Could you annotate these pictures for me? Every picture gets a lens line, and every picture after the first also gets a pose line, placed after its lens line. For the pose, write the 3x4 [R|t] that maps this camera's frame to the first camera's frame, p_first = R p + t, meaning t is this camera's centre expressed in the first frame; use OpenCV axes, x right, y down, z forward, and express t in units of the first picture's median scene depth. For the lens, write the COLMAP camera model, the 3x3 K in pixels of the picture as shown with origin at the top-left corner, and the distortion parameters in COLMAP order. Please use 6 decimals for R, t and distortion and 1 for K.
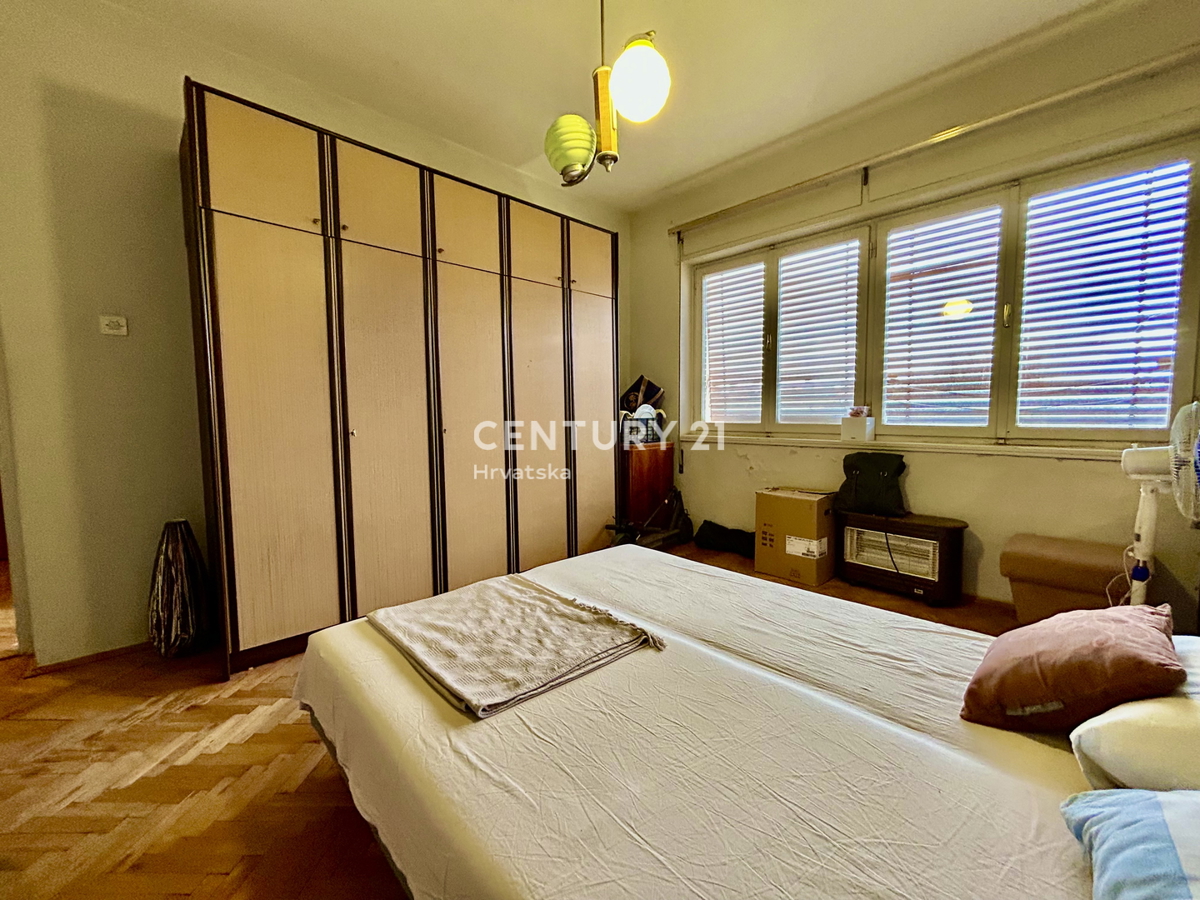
lens RADIAL K [[481.8, 0, 598.6], [0, 481.8, 447.6], [0, 0, 1]] dist [-0.001262, 0.000358]
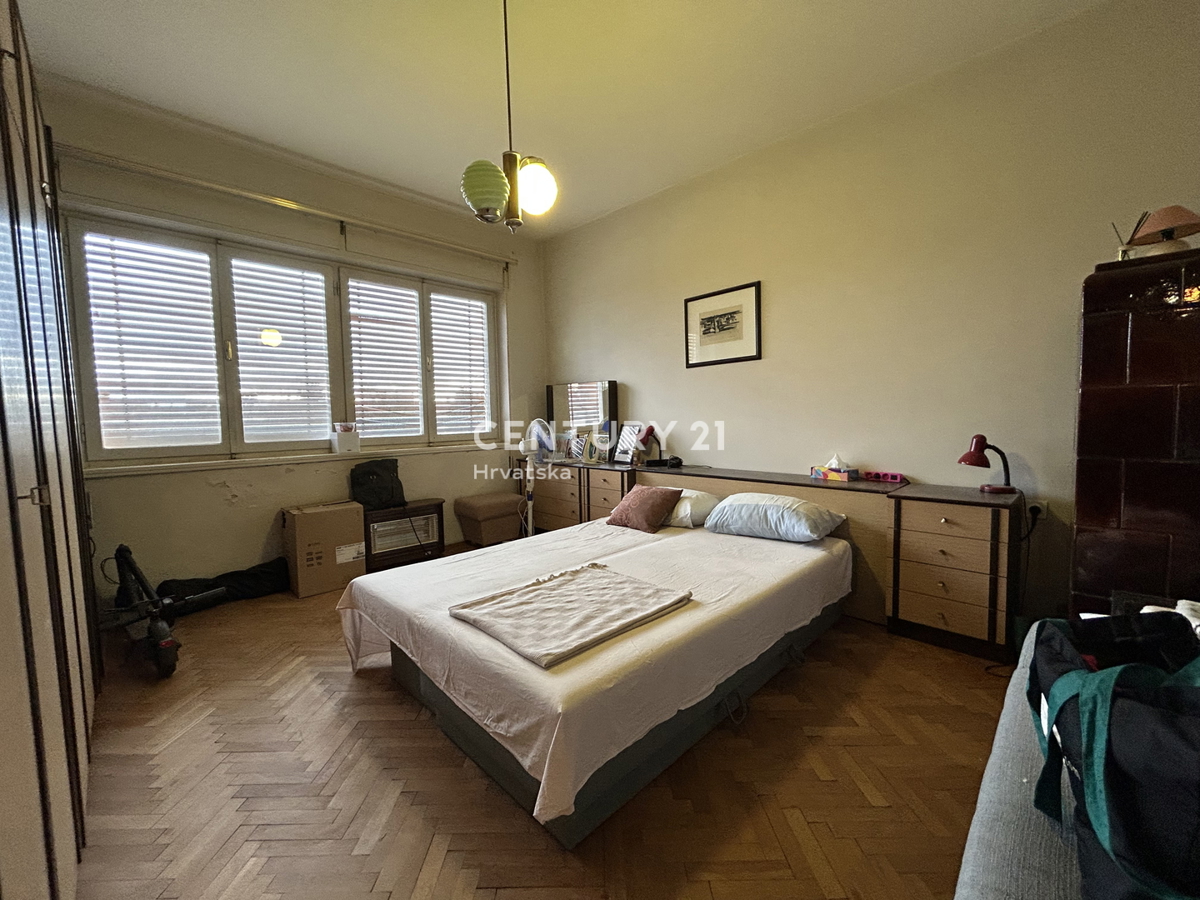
lens RADIAL K [[481.8, 0, 598.6], [0, 481.8, 447.6], [0, 0, 1]] dist [-0.001262, 0.000358]
pose [[-0.017299, -0.056139, 0.998273, -1.130502], [0.095866, 0.993730, 0.057545, -0.063053], [-0.995244, 0.096696, -0.011809, 0.755565]]
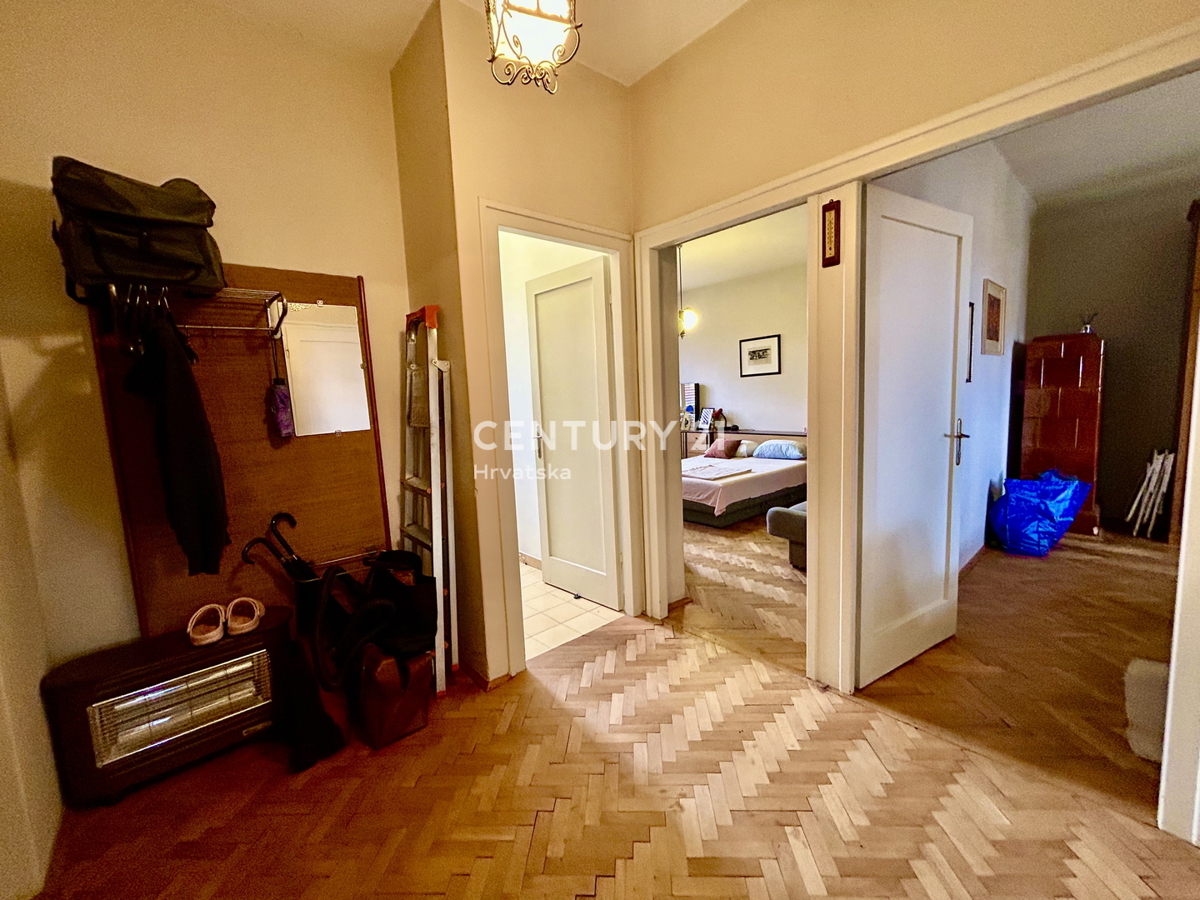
lens RADIAL K [[481.8, 0, 598.6], [0, 481.8, 447.6], [0, 0, 1]] dist [-0.001262, 0.000358]
pose [[0.043504, -0.100461, 0.993989, -3.015410], [0.115505, 0.988765, 0.094878, -0.190292], [-0.992354, 0.110683, 0.054619, 1.310054]]
